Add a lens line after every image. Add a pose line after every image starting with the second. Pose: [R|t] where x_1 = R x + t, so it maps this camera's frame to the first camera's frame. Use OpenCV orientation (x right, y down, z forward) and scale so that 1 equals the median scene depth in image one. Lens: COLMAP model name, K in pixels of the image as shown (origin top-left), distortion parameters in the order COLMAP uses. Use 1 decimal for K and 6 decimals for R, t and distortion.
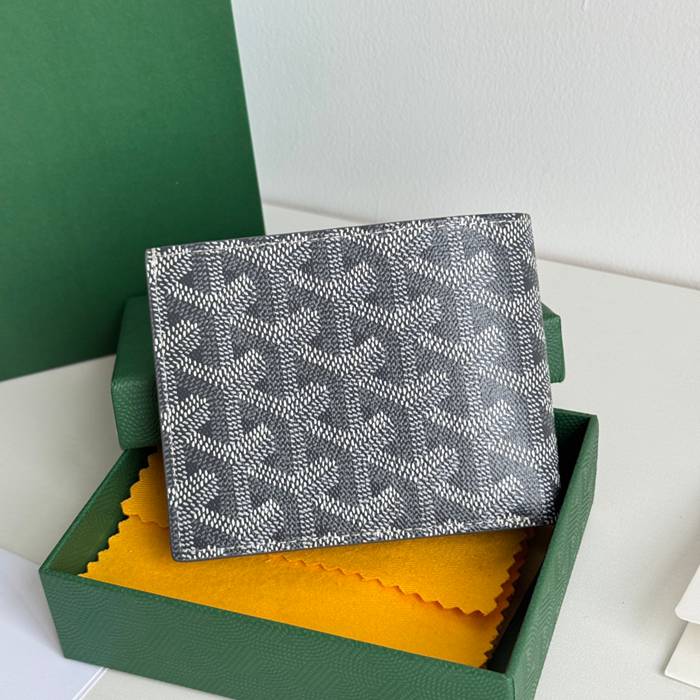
lens RADIAL K [[1302.4, 0, 346.6], [0, 1302.4, 328.2], [0, 0, 1]] dist [0.134487, 0.000000]
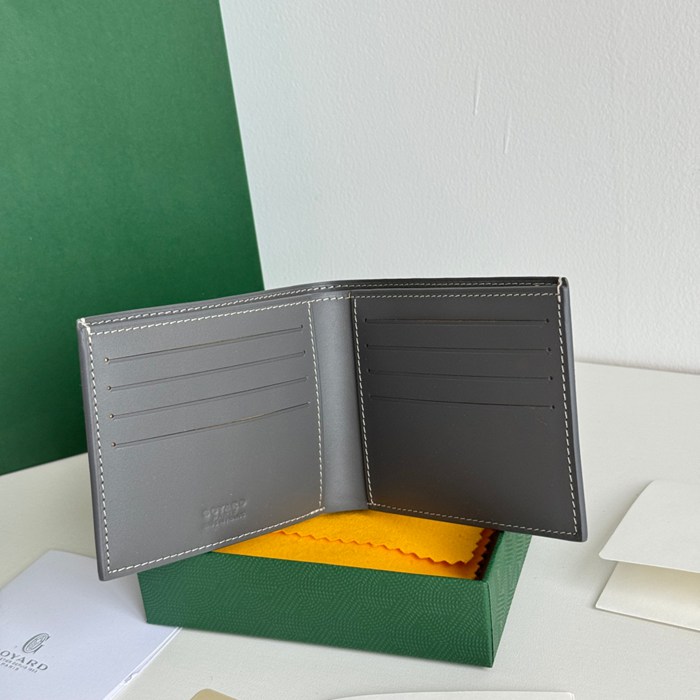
lens RADIAL K [[1302.4, 0, 356.7], [0, 1302.4, 351.3], [0, 0, 1]] dist [0.134487, 0.000000]
pose [[0.997450, -0.047888, 0.052925, -0.061981], [0.056409, 0.983224, -0.173459, 0.217786], [-0.043730, 0.176002, 0.983418, -0.327863]]
